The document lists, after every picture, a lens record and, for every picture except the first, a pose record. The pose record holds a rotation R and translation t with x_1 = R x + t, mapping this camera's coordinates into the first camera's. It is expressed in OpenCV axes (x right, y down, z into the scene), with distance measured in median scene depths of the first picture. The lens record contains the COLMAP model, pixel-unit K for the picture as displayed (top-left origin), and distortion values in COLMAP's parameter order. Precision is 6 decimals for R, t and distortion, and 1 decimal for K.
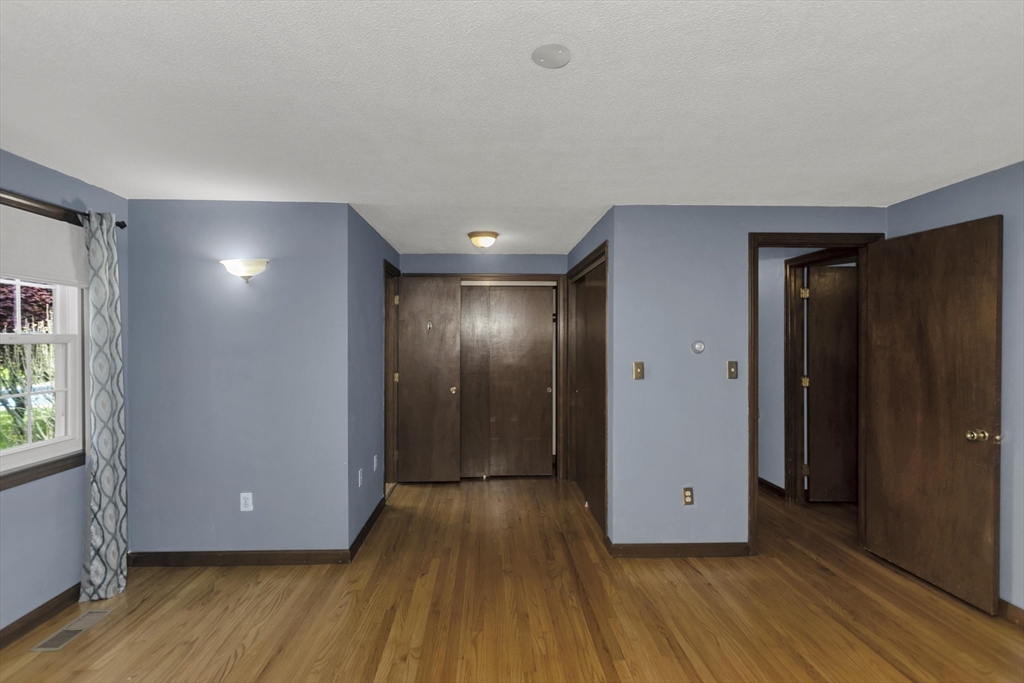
lens RADIAL K [[489.7, 0, 508.5], [0, 489.7, 338.8], [0, 0, 1]] dist [0.000993, -0.011226]
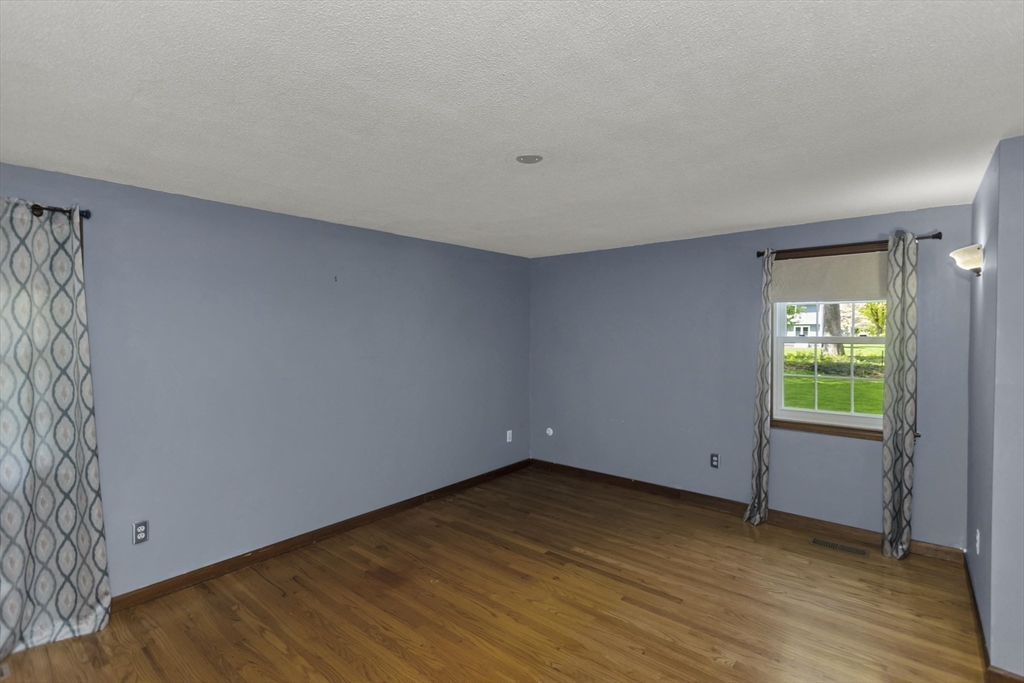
lens RADIAL K [[489.2, 0, 514.5], [0, 489.2, 333.3], [0, 0, 1]] dist [0.000456, 0.000581]
pose [[-0.672090, 0.007435, -0.740432, 0.665311], [0.007354, 0.999967, 0.003365, -0.029432], [0.740433, -0.003184, -0.672123, 1.097256]]
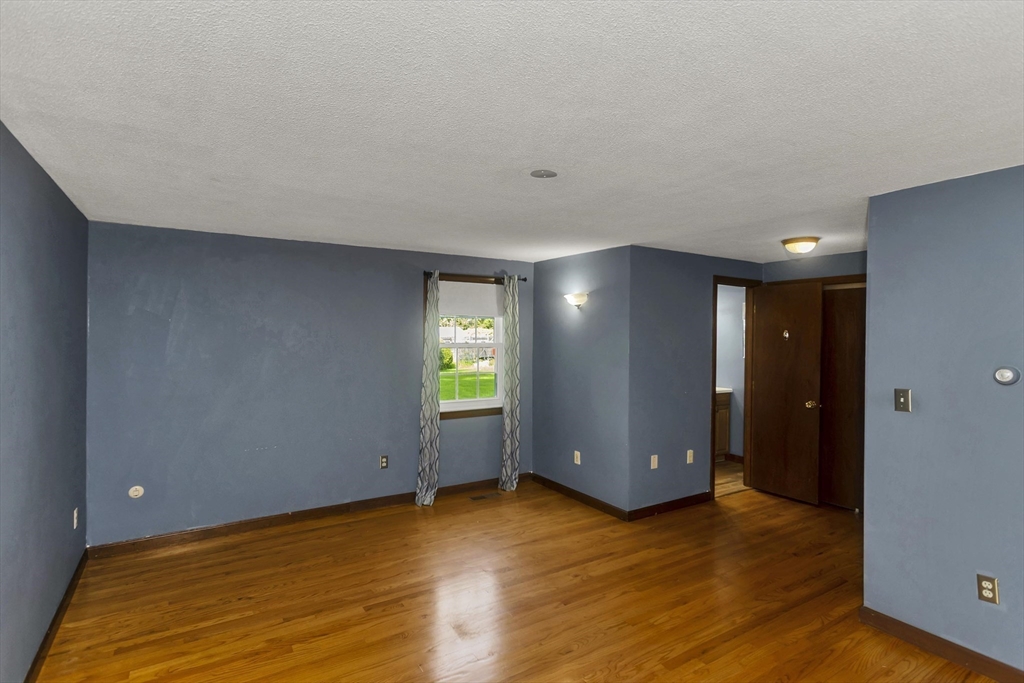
lens RADIAL K [[502.8, 0, 515.6], [0, 502.8, 337.8], [0, 0, 1]] dist [0.000713, 0.000598]
pose [[0.509277, 0.008207, -0.860563, 0.749180], [-0.005745, 0.999965, 0.006137, -0.041132], [0.860583, 0.001819, 0.509307, 0.073040]]
